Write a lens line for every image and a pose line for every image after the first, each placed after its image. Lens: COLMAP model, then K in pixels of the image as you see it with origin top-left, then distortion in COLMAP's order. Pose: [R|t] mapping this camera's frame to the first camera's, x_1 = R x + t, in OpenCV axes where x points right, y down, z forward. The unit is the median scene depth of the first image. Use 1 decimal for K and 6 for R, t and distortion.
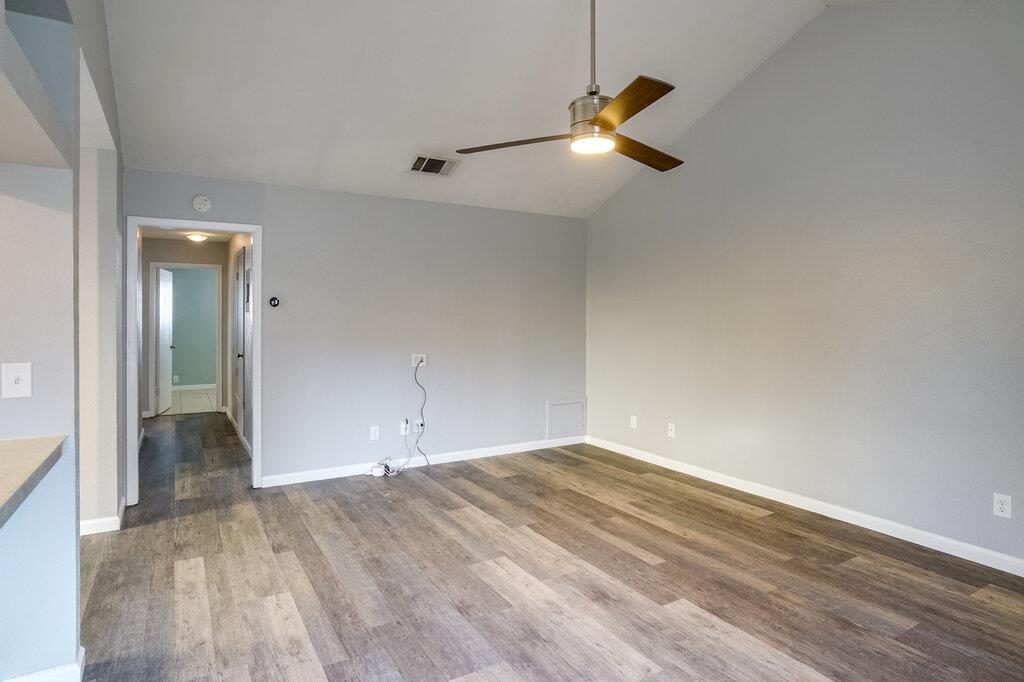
lens RADIAL K [[535.6, 0, 510.5], [0, 535.6, 334.9], [0, 0, 1]] dist [-0.001379, 0.001395]
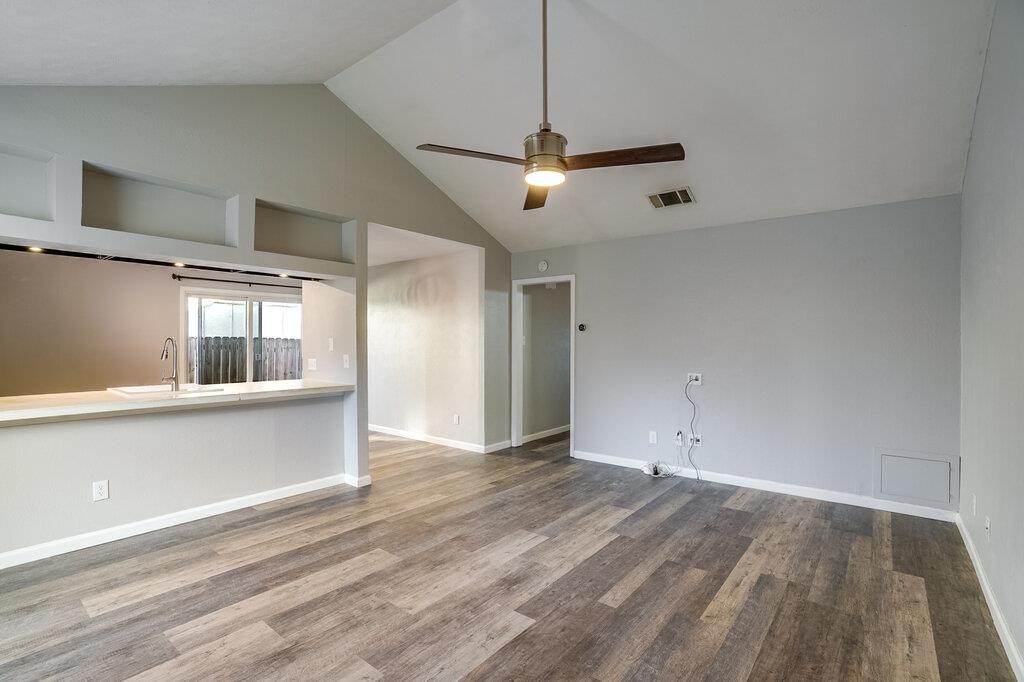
lens RADIAL K [[477.1, 0, 511.5], [0, 477.1, 345.3], [0, 0, 1]] dist [0.001270, 0.001185]
pose [[0.345649, -0.007574, -0.938333, 0.834721], [-0.013297, 0.999827, -0.012969, 0.003427], [0.938270, 0.016959, 0.345489, 0.483043]]
